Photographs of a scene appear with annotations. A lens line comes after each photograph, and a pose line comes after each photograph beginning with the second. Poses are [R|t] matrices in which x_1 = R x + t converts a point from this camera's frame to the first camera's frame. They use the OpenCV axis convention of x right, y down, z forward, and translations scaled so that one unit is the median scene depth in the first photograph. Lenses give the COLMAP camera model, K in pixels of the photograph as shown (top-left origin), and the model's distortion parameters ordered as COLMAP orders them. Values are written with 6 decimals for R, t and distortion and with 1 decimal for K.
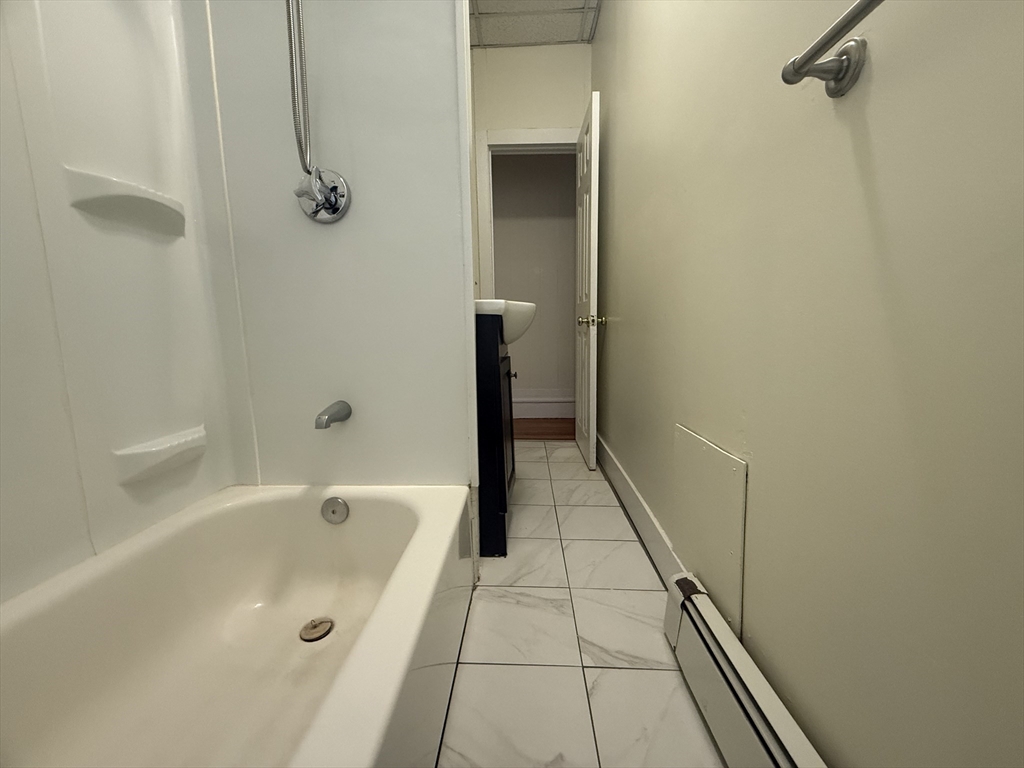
lens RADIAL K [[408.5, 0, 512.0], [0, 408.5, 384.0], [0, 0, 1]] dist [-0.000067, -0.000013]
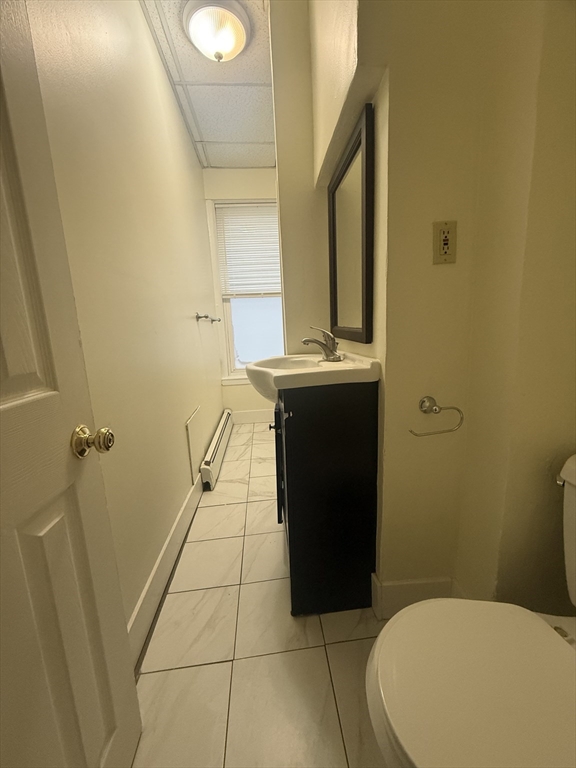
lens RADIAL K [[306.4, 0, 288.0], [0, 306.4, 384.0], [0, 0, 1]] dist [-0.000067, -0.000013]
pose [[-0.991112, 0.086251, -0.101277, 0.034562], [0.050635, 0.948616, 0.312352, -0.378734], [0.123013, 0.304448, -0.944552, 1.732573]]
